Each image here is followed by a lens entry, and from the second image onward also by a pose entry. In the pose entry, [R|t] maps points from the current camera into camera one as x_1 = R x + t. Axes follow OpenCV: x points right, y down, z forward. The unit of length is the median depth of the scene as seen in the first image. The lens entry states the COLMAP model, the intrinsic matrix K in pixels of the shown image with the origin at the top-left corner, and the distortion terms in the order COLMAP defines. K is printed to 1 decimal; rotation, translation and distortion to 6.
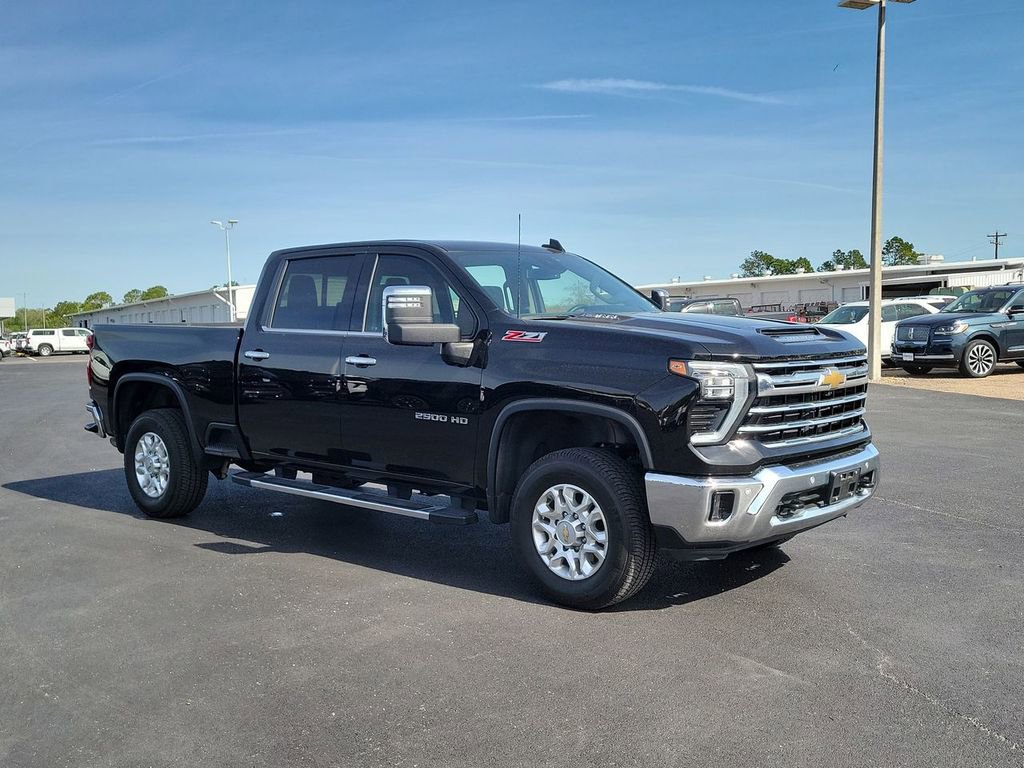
lens RADIAL K [[1043.8, 0, 509.5], [0, 1043.8, 387.1], [0, 0, 1]] dist [0.044428, 0.000000]
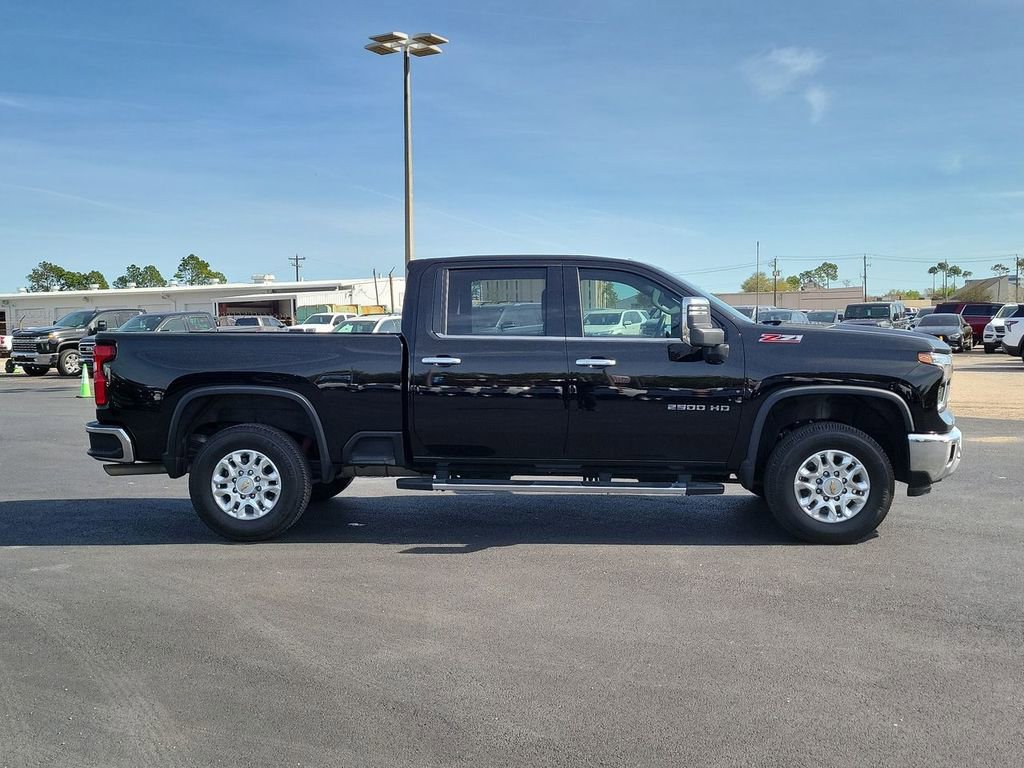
lens RADIAL K [[1043.8, 0, 502.9], [0, 1043.8, 380.3], [0, 0, 1]] dist [0.044428, 0.000000]
pose [[0.796338, -0.029534, 0.604131, -1.016163], [0.042720, 0.999059, -0.007470, -0.002342], [-0.603342, 0.031757, 0.796850, 0.184443]]
